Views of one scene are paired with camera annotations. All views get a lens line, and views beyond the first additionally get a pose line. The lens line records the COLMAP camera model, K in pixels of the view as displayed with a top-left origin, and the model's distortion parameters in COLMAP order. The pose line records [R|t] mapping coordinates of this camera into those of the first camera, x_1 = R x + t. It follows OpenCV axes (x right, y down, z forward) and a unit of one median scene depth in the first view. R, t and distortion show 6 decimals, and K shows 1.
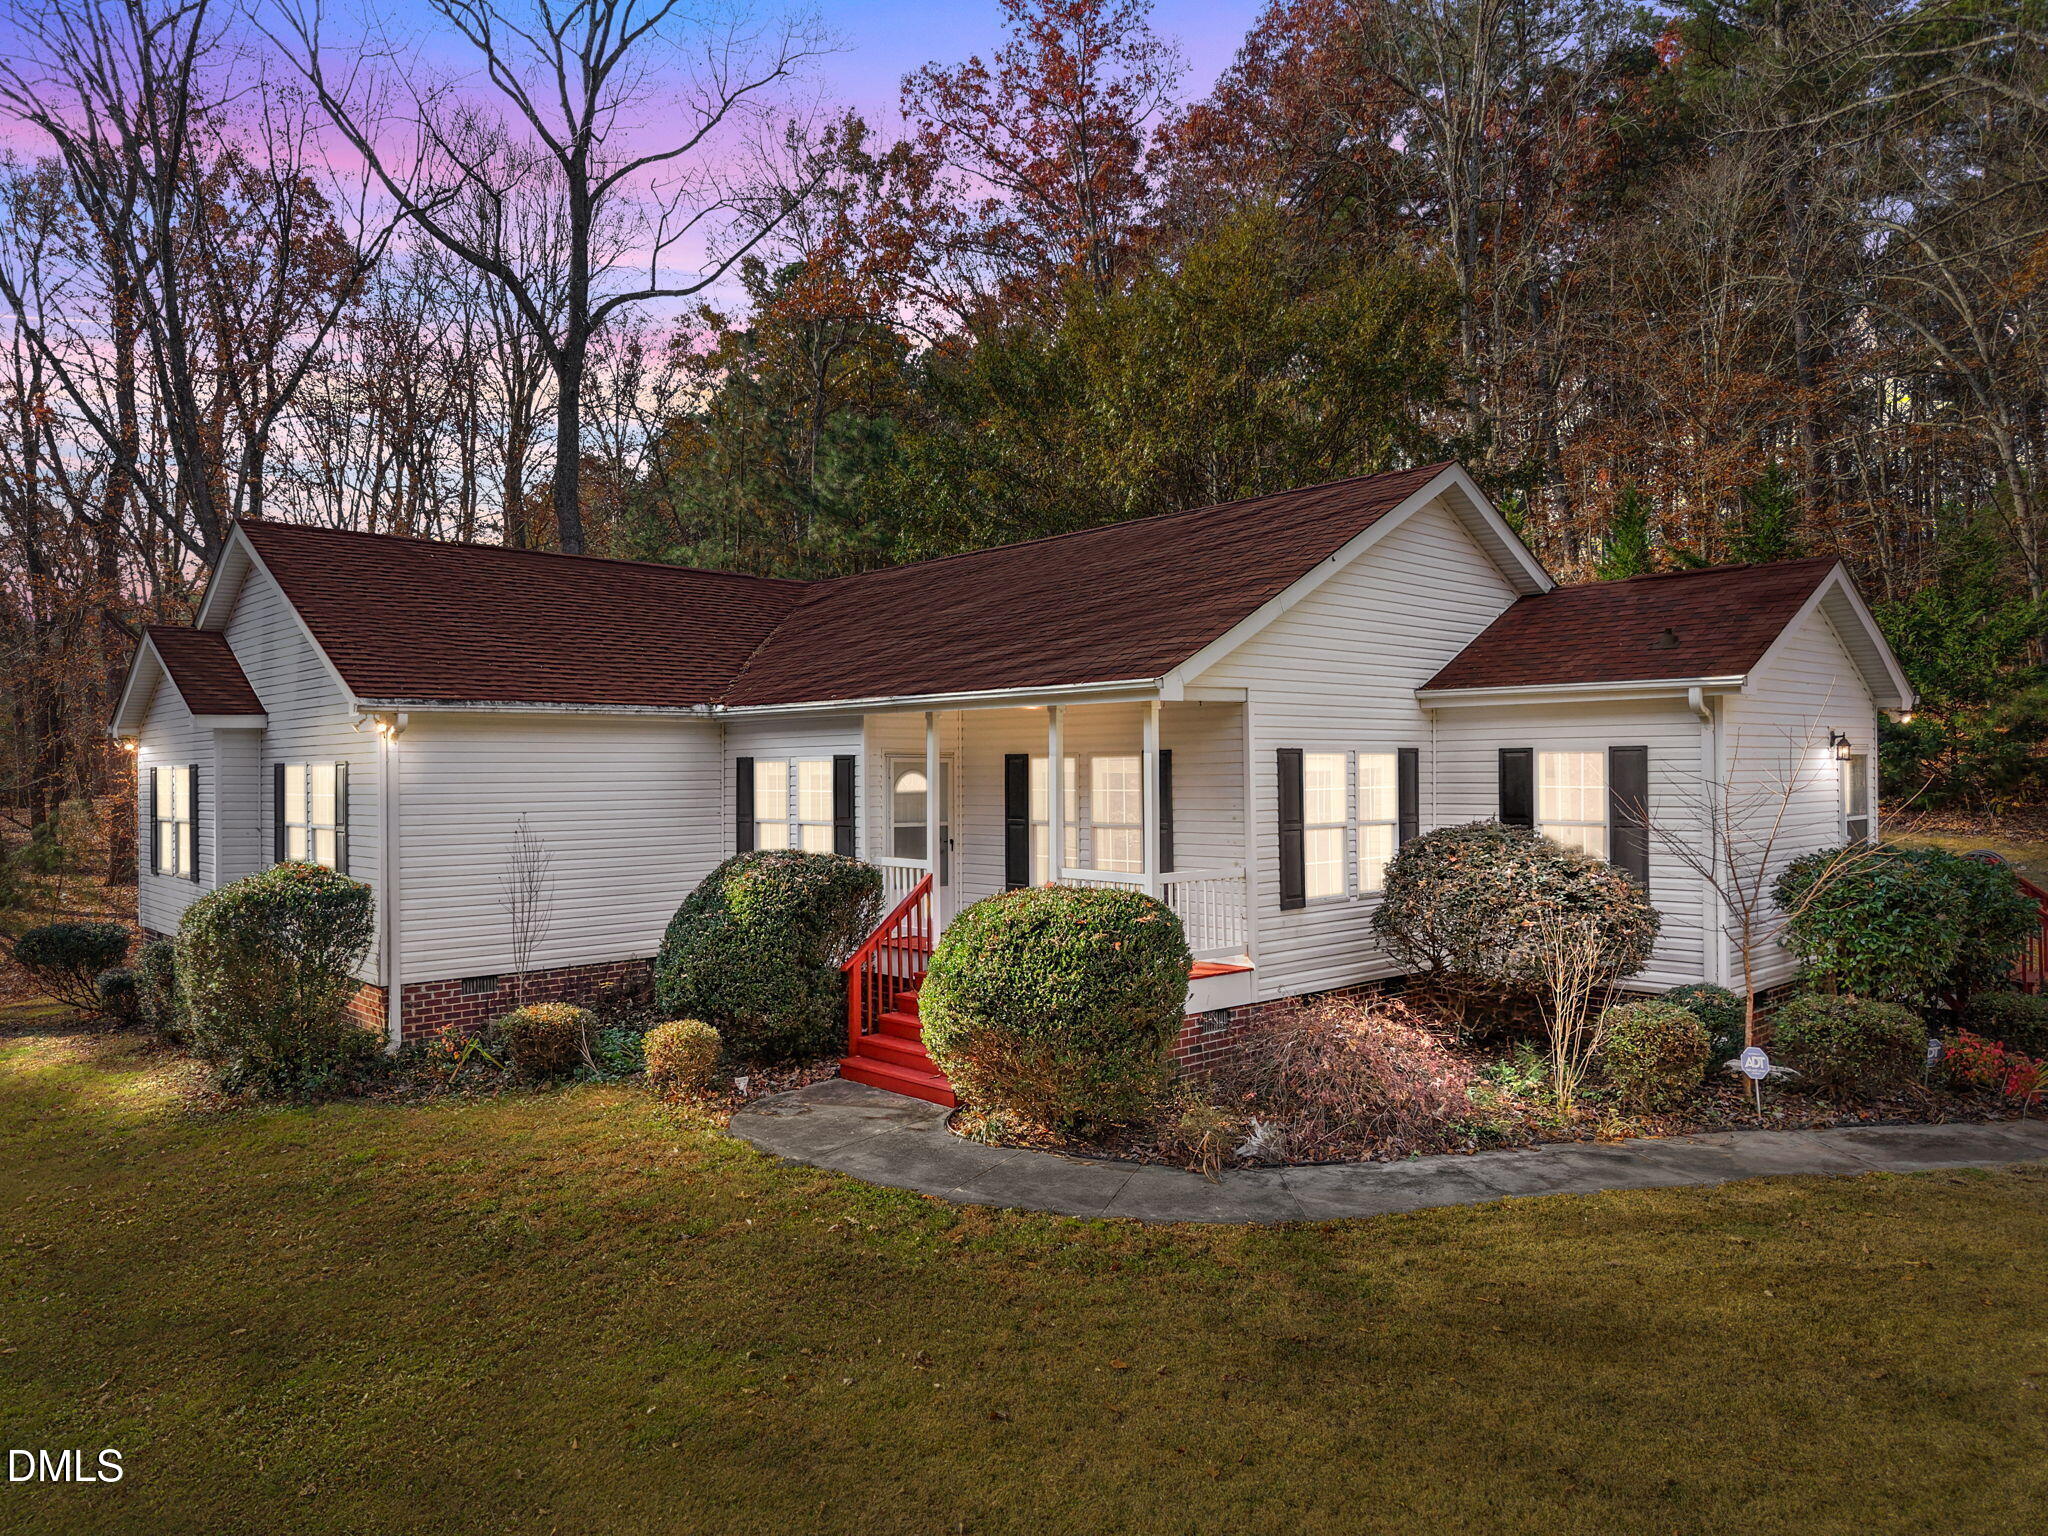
lens RADIAL K [[1409.5, 0, 1024.5], [0, 1409.5, 766.3], [0, 0, 1]] dist [0.018681, -0.010591]
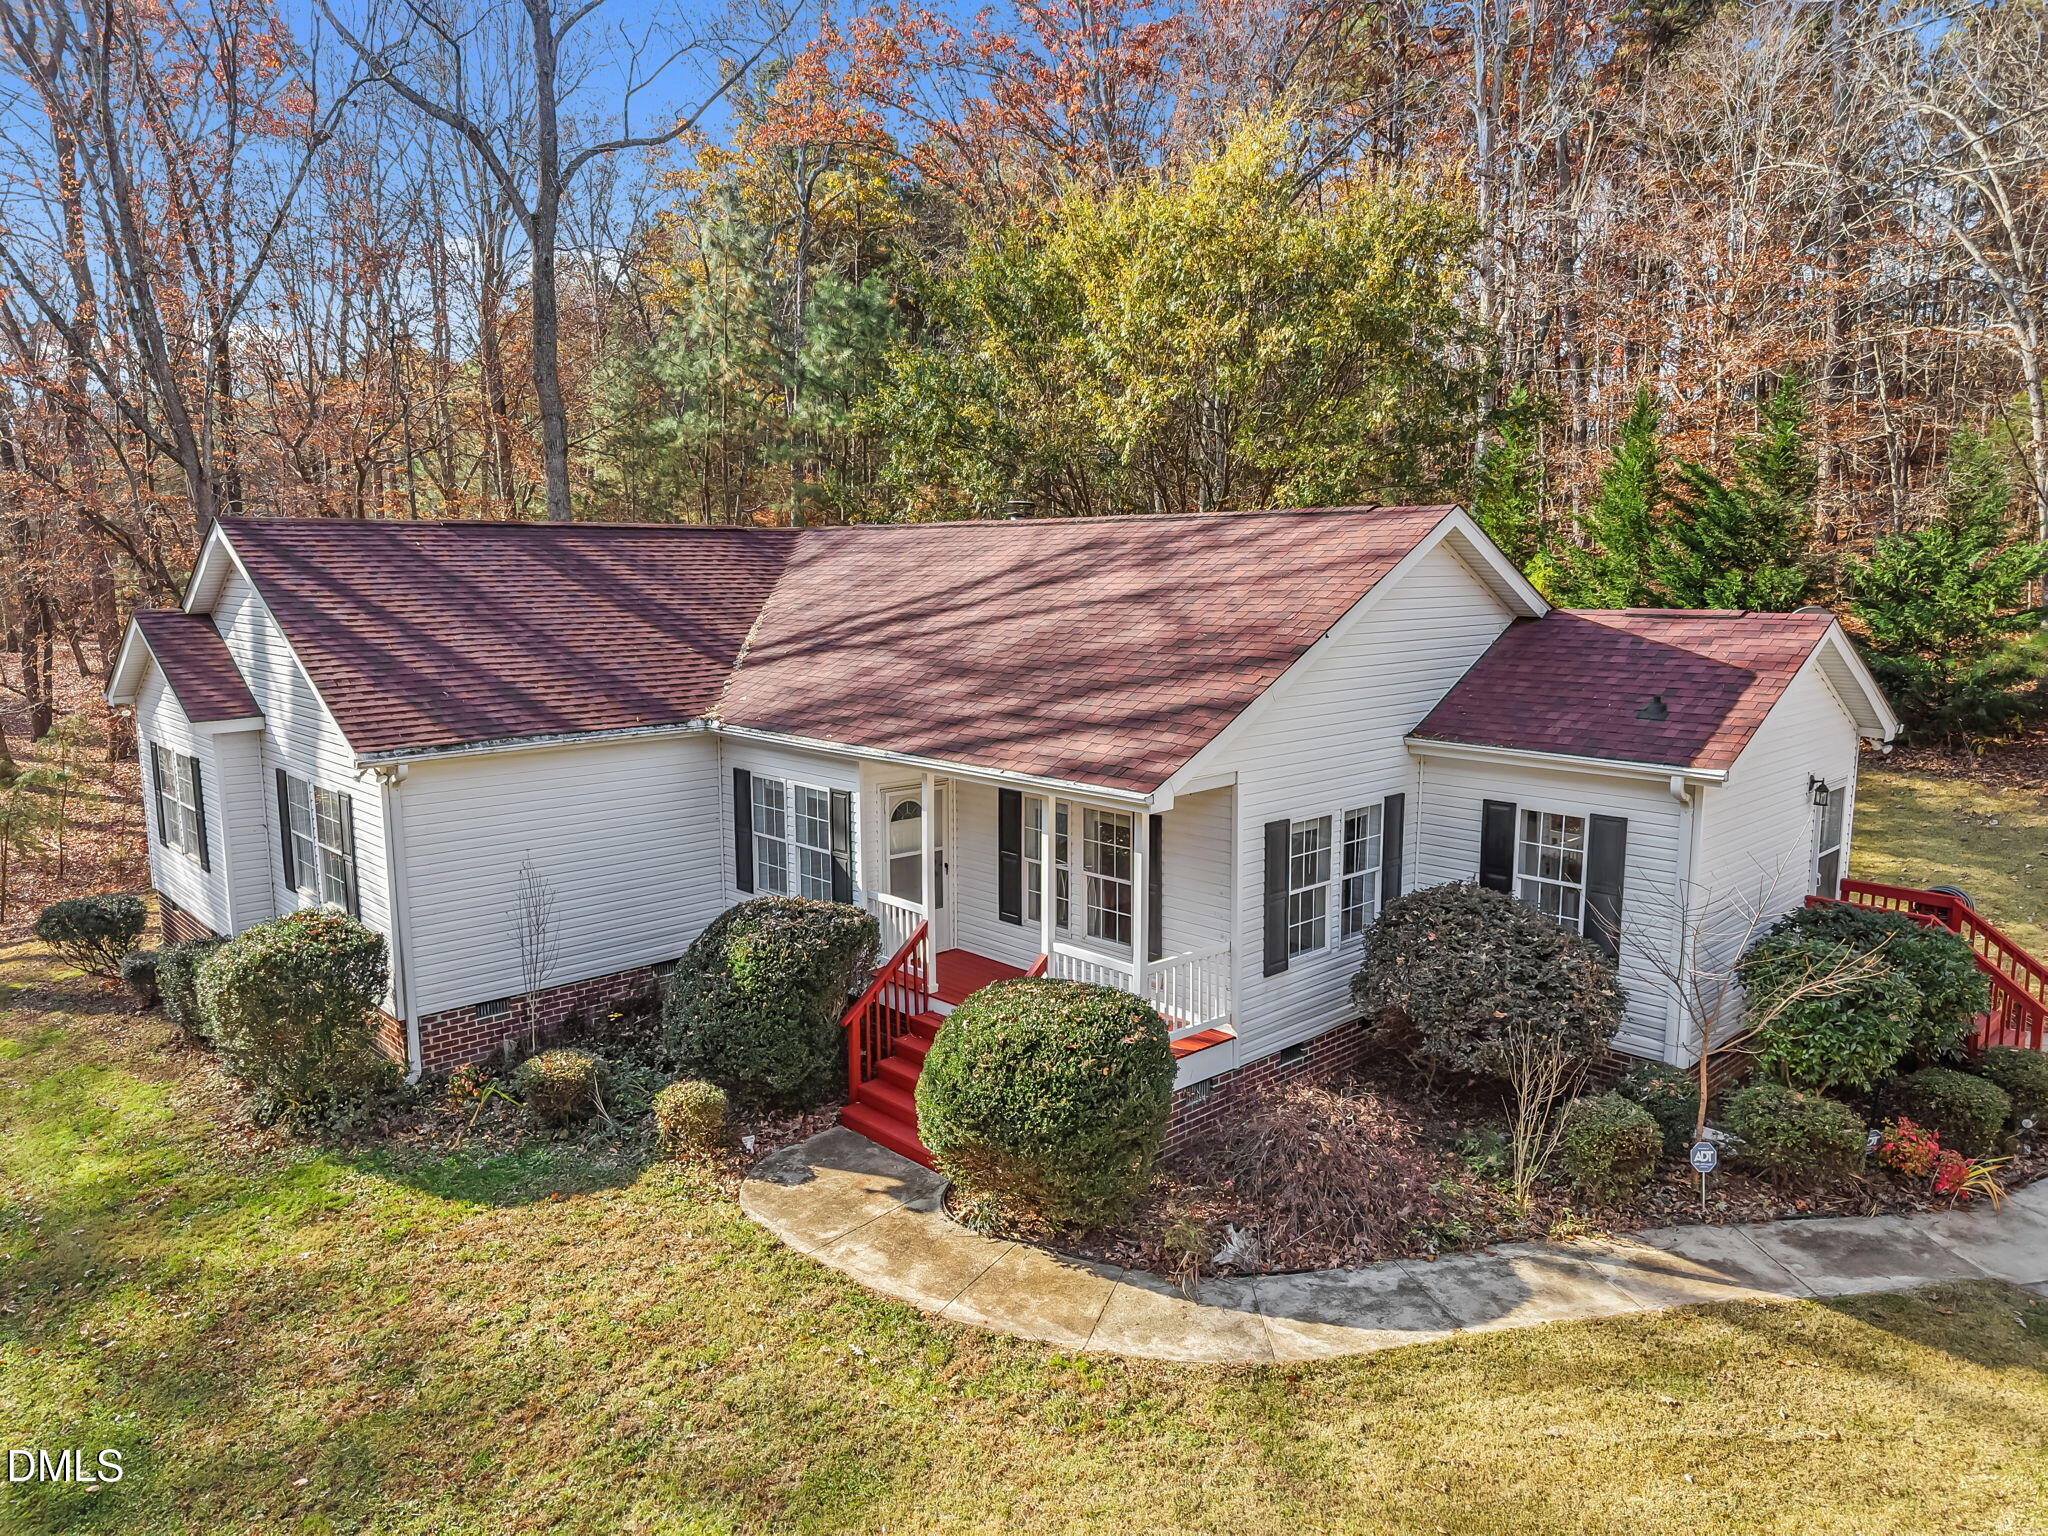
lens RADIAL K [[1409.5, 0, 1024.7], [0, 1409.5, 776.8], [0, 0, 1]] dist [0.018681, -0.010591]
pose [[0.999982, 0.003567, 0.004768, 0.000347], [-0.004285, 0.987076, 0.160194, -0.209572], [-0.004134, -0.160212, 0.987074, -0.000954]]
